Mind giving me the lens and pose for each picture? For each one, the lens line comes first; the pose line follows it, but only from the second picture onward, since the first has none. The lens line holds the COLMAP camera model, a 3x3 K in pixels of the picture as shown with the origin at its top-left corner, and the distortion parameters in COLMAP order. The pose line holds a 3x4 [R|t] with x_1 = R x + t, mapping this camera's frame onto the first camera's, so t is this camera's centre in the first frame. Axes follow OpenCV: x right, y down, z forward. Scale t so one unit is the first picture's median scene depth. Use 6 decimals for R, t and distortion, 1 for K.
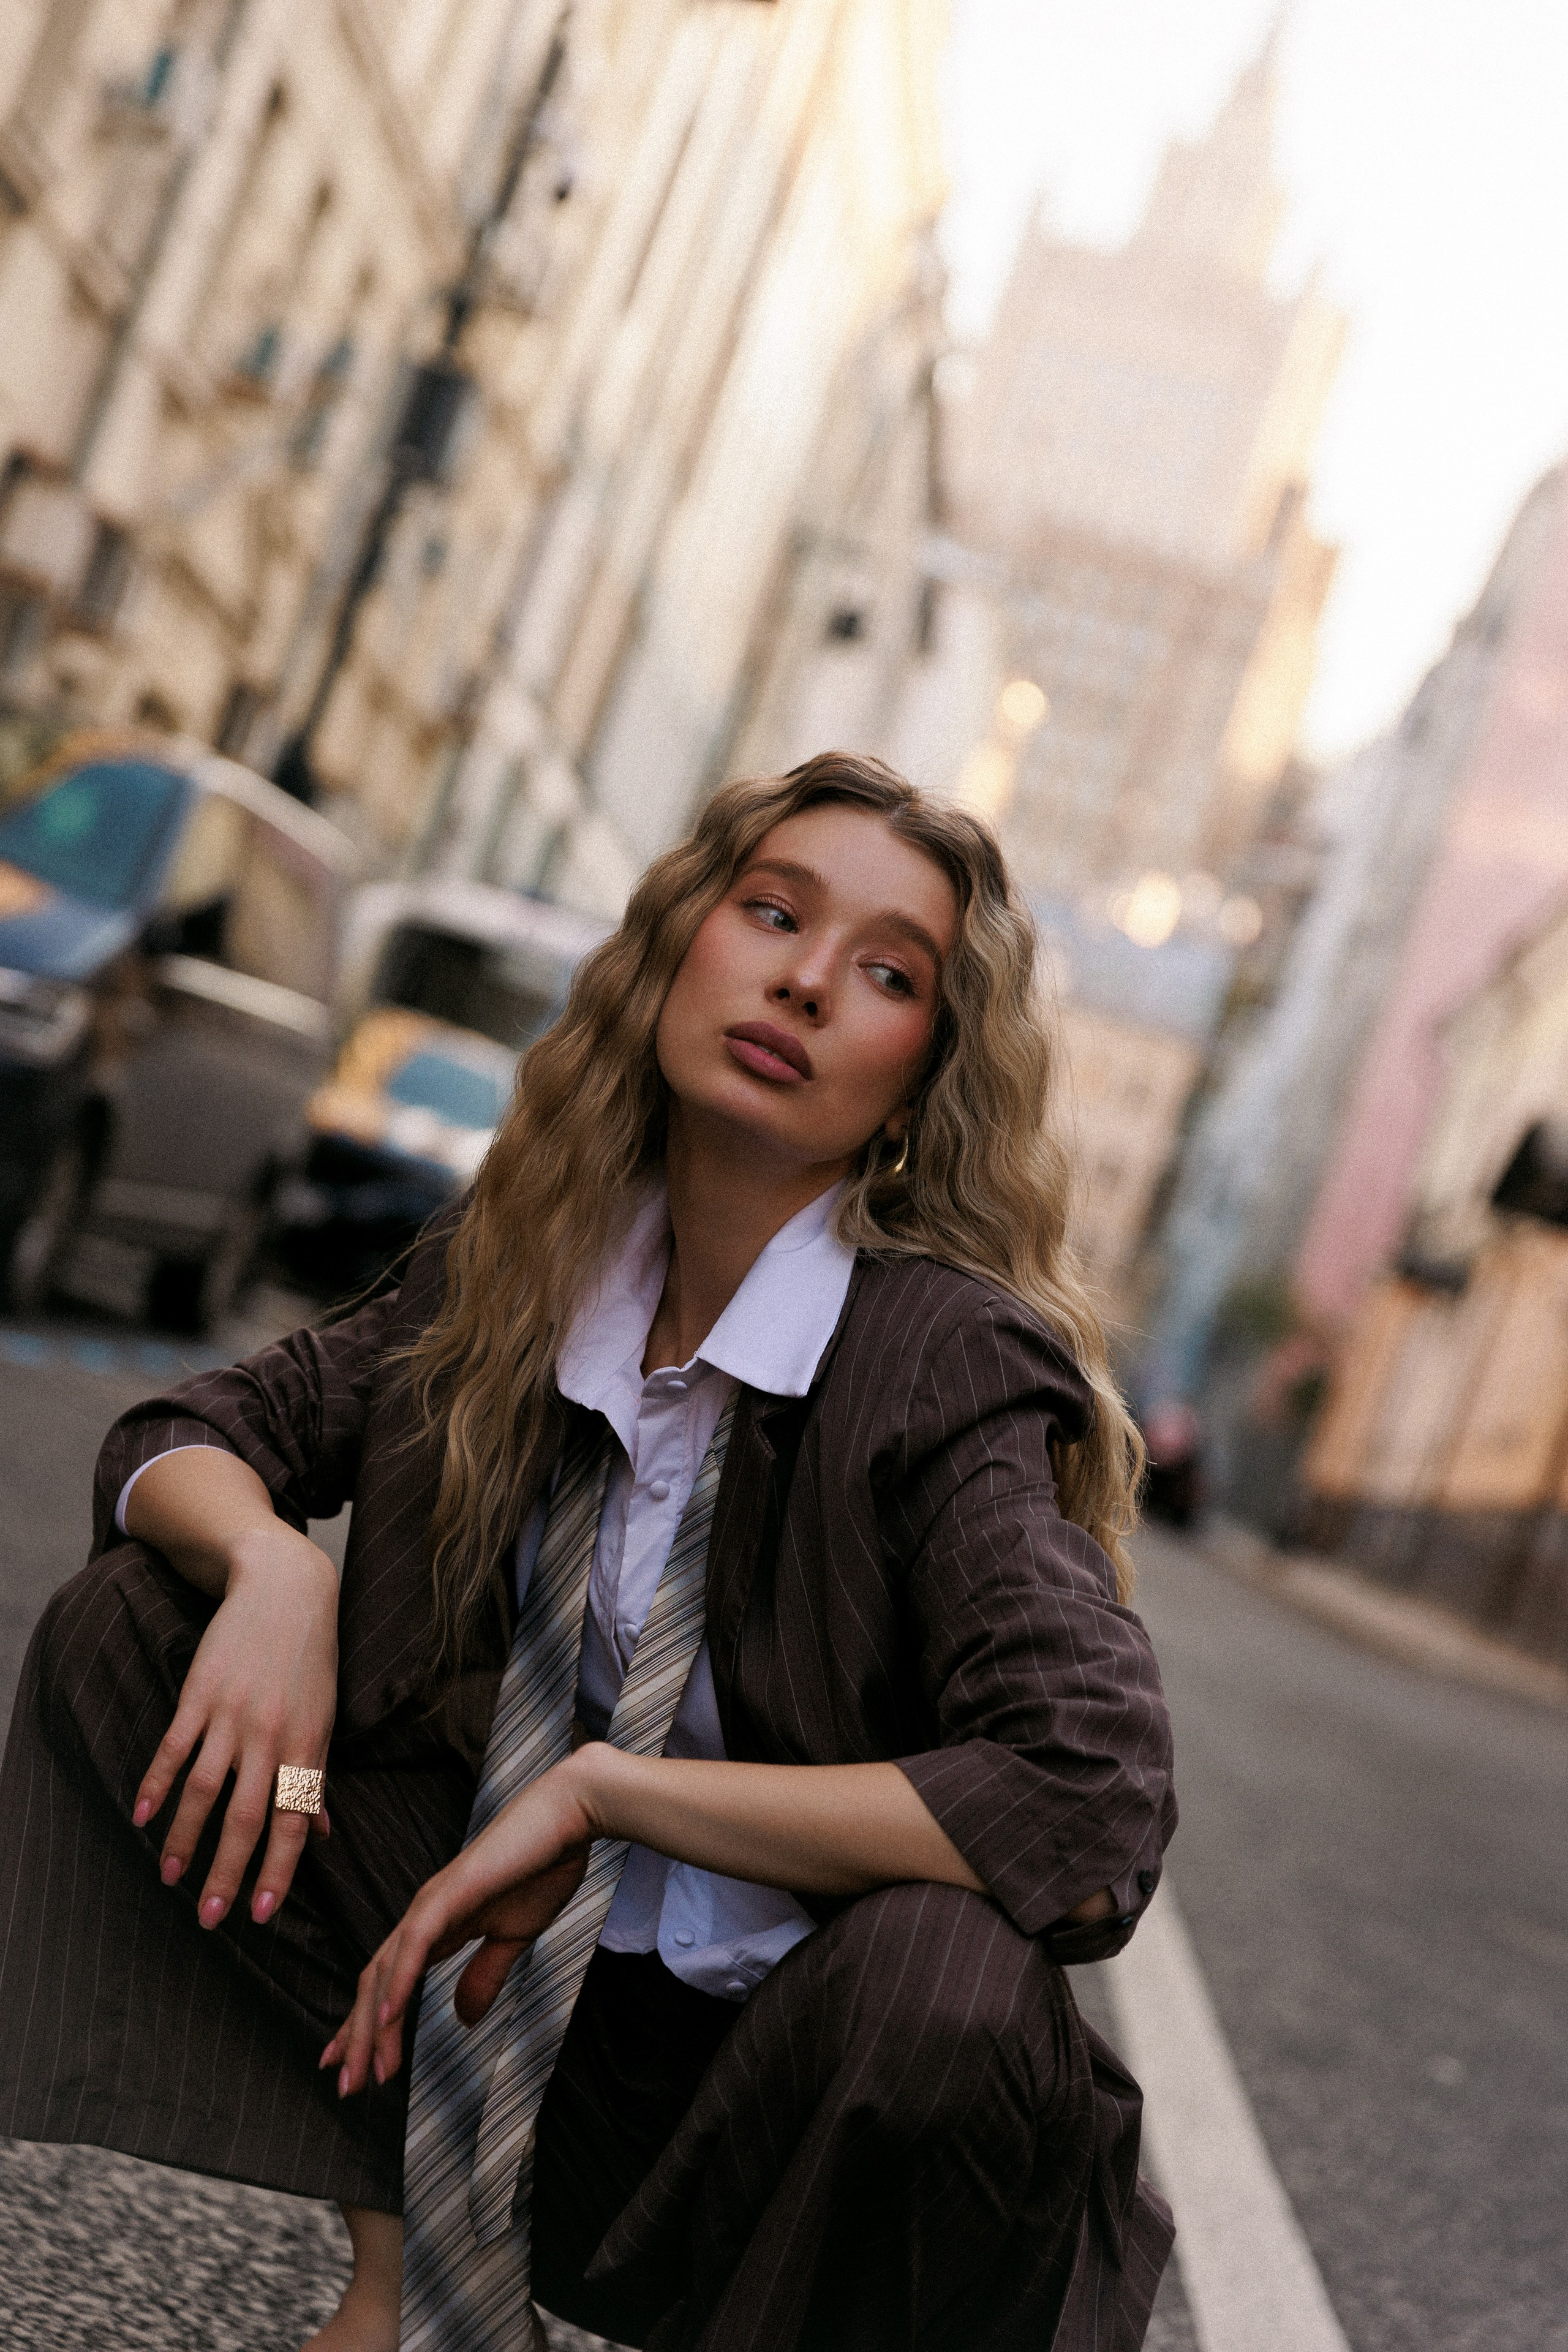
lens RADIAL K [[4572.4, 0, 784.0], [0, 4572.4, 1176.0], [0, 0, 1]] dist [-0.019030, 0.246189]
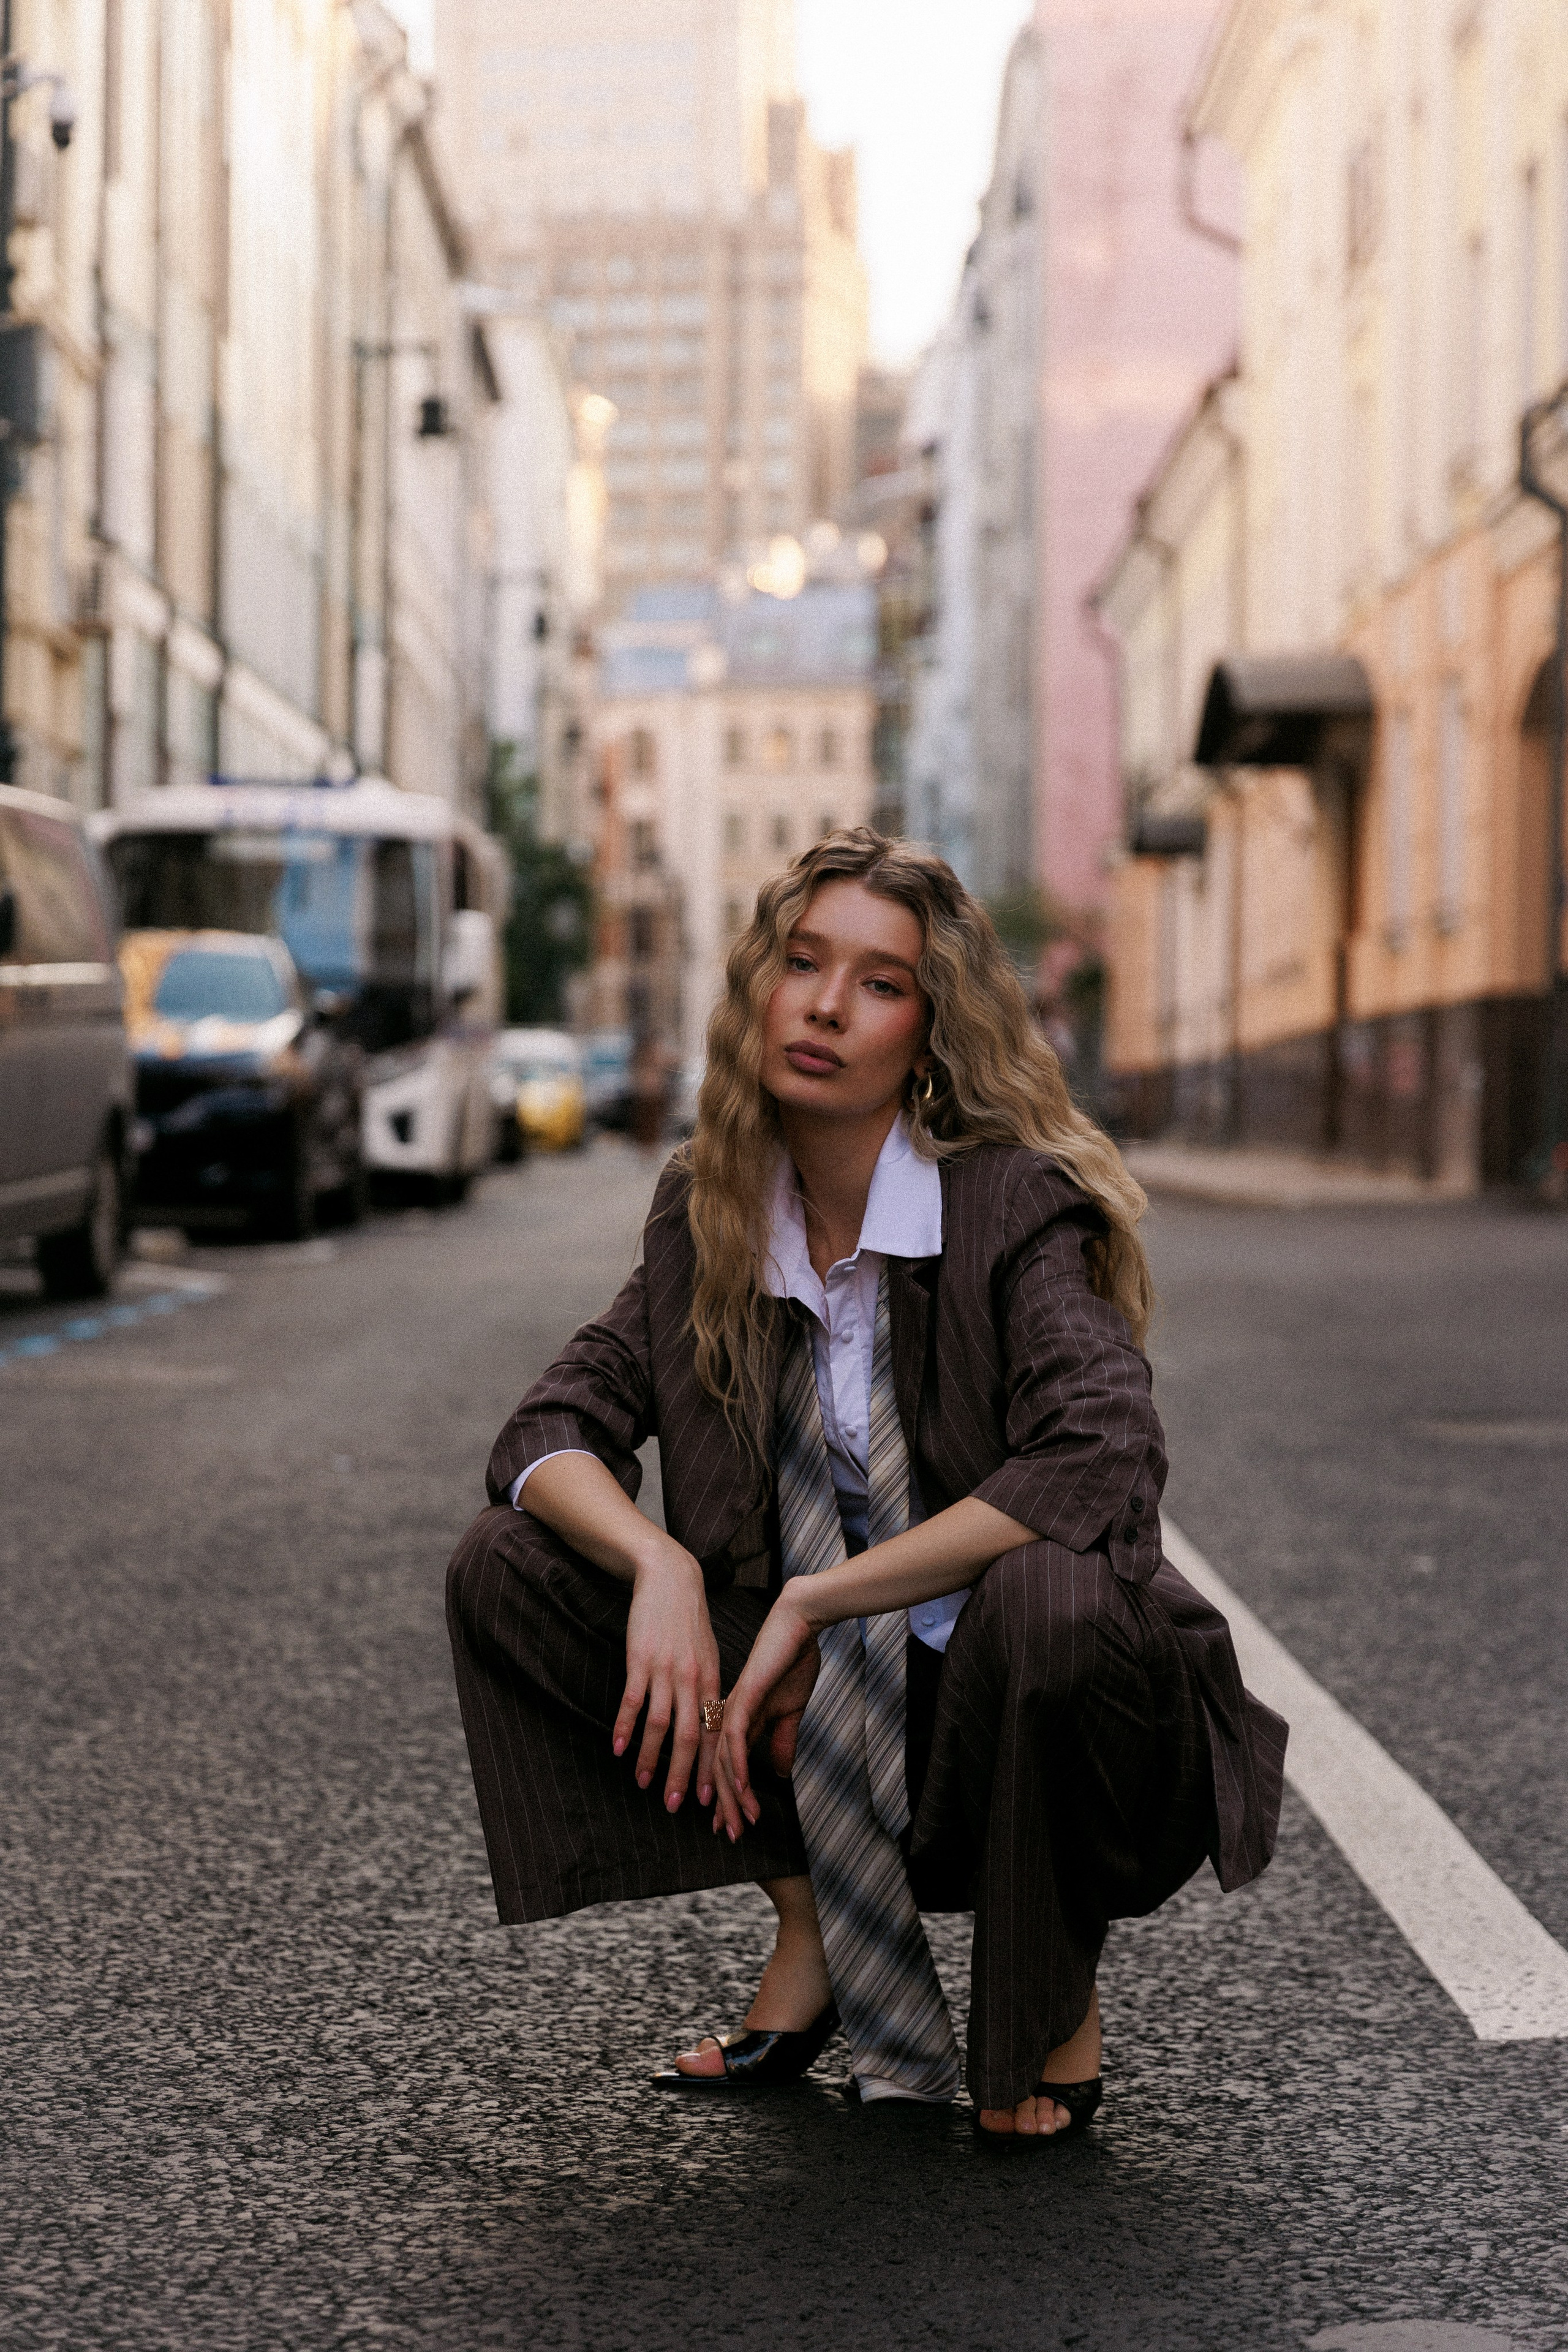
lens RADIAL K [[4589.7, 0, 784.0], [0, 4589.7, 1176.0], [0, 0, 1]] dist [-0.021421, 0.219667]
pose [[0.947970, -0.315932, 0.039249, -0.025366], [0.312912, 0.947348, 0.067949, -0.030579], [-0.058649, -0.052132, 0.996916, -0.162232]]
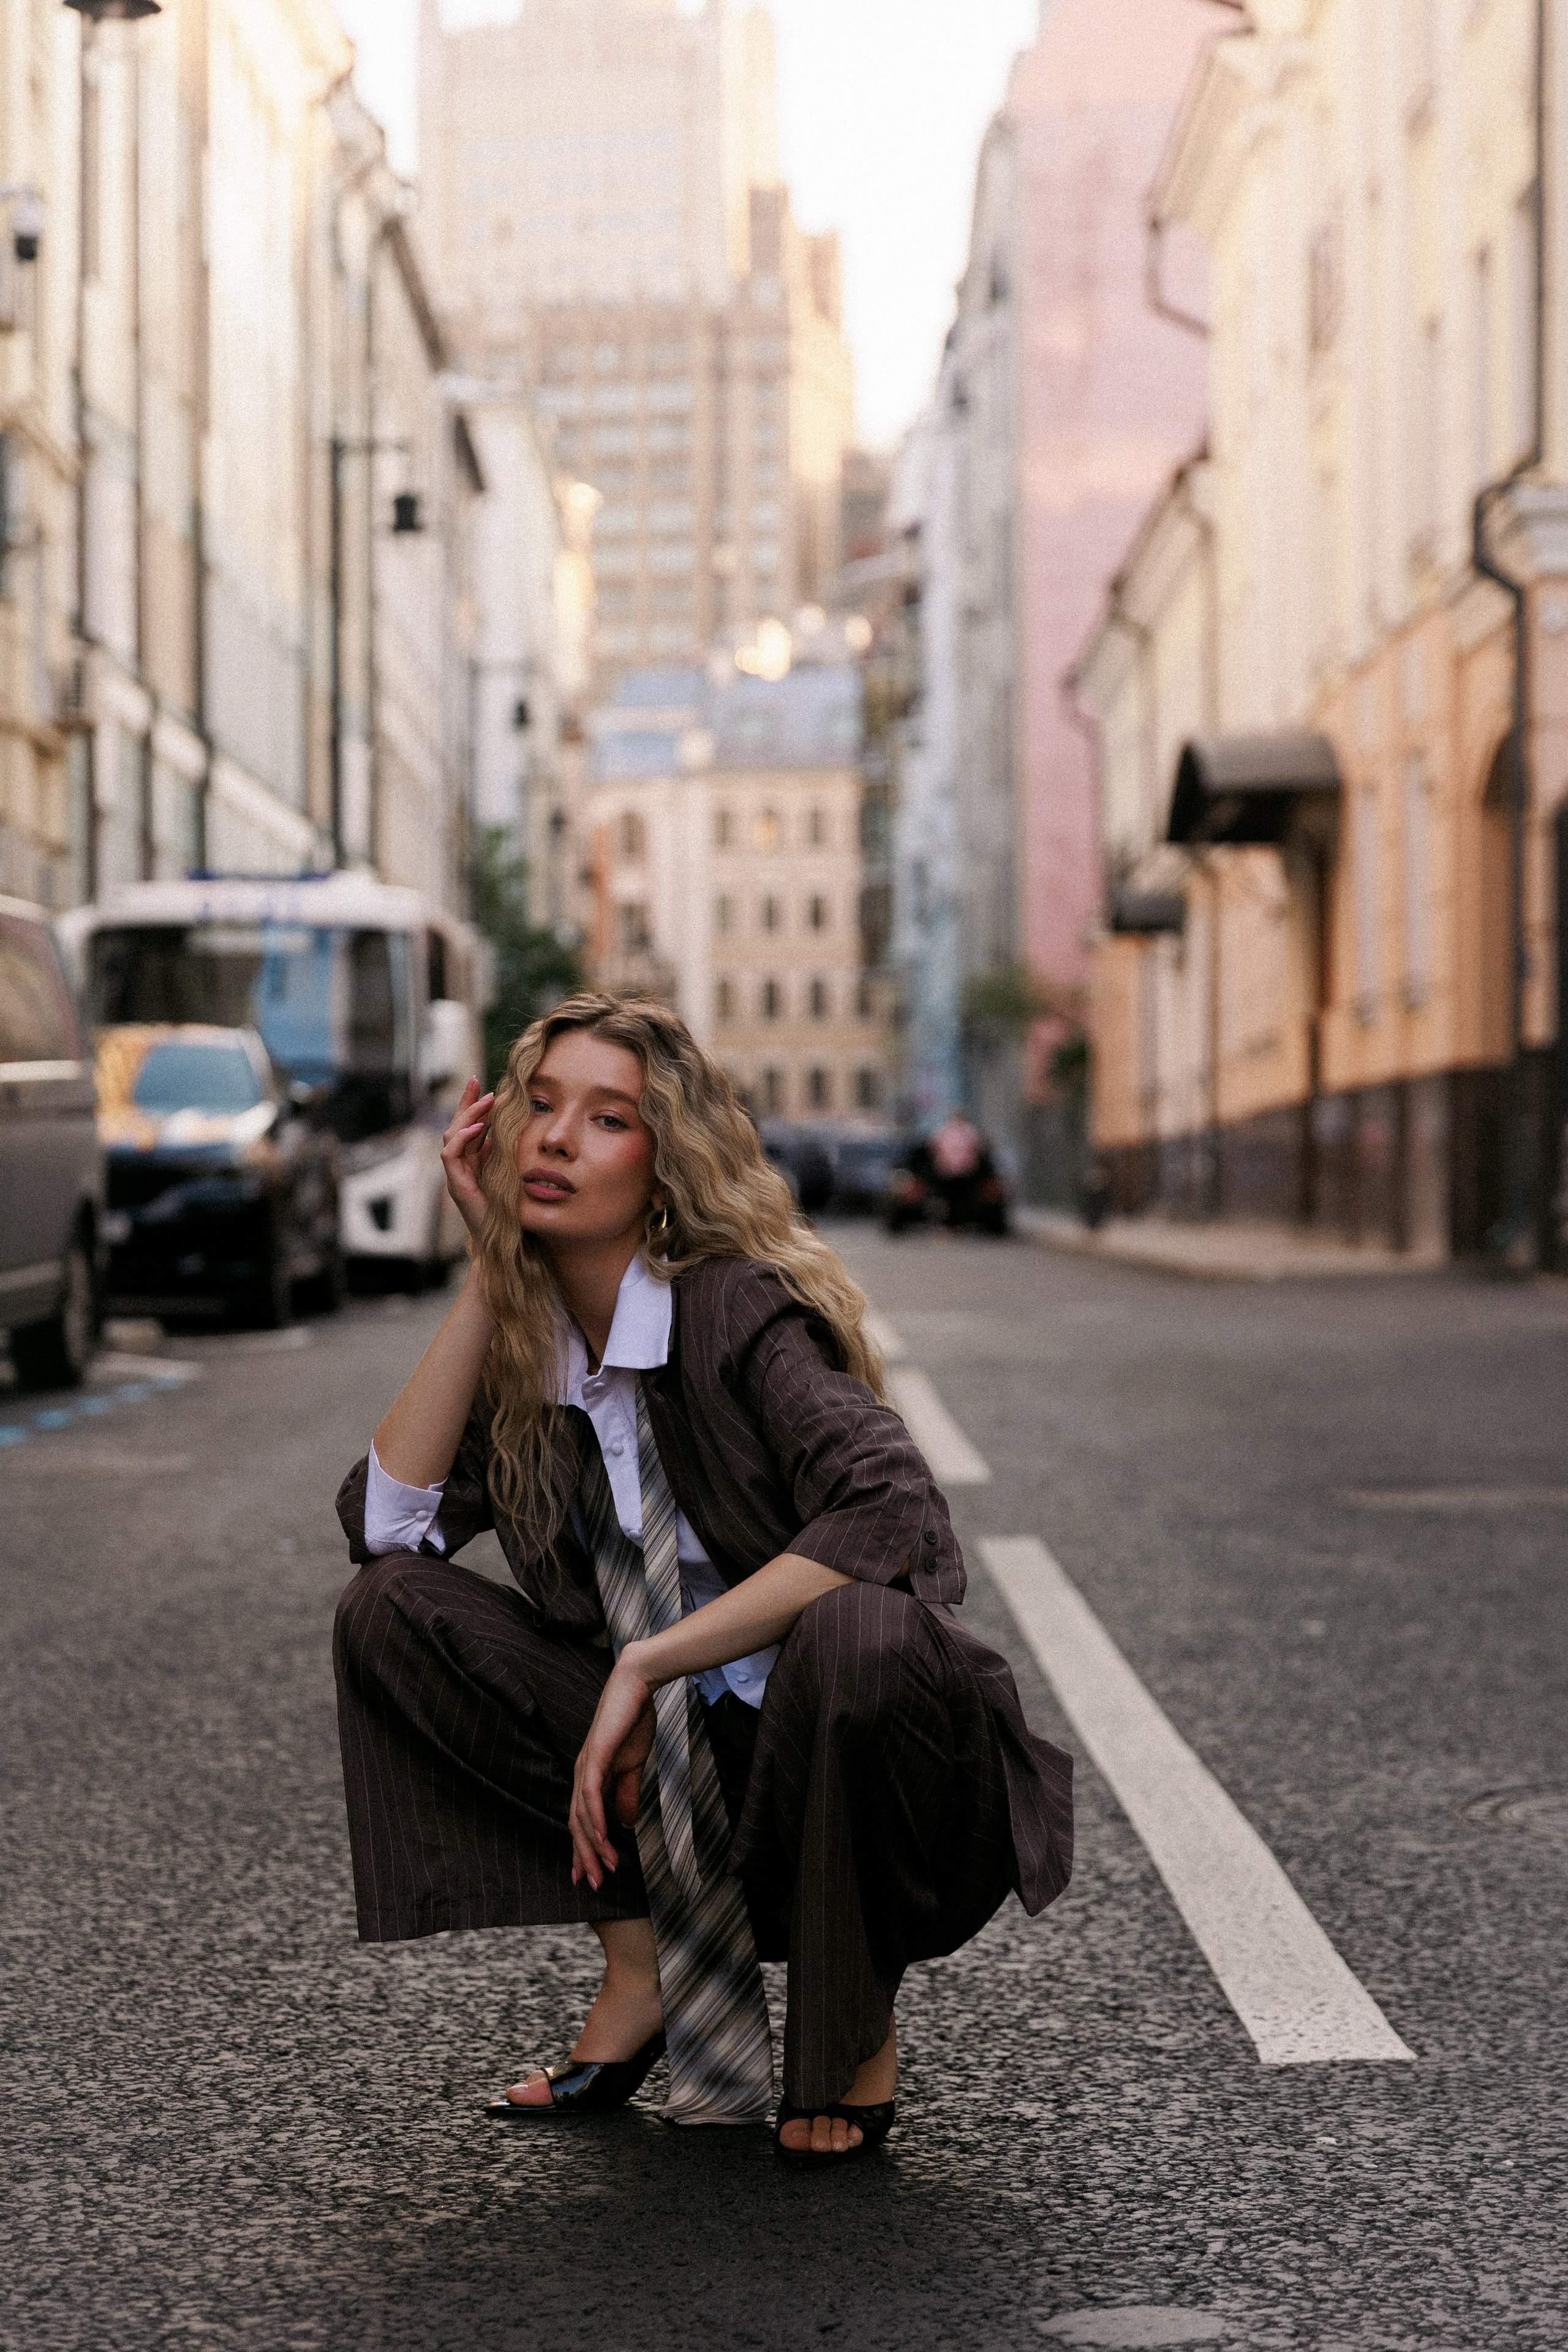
lens RADIAL K [[4572.4, 0, 784.0], [0, 4572.4, 1176.0], [0, 0, 1]] dist [-0.019030, 0.246189]
pose [[0.943302, -0.328827, 0.045315, -0.005334], [0.326495, 0.943771, 0.051938, -0.028352], [-0.059846, -0.034198, 0.997622, -0.205427]]
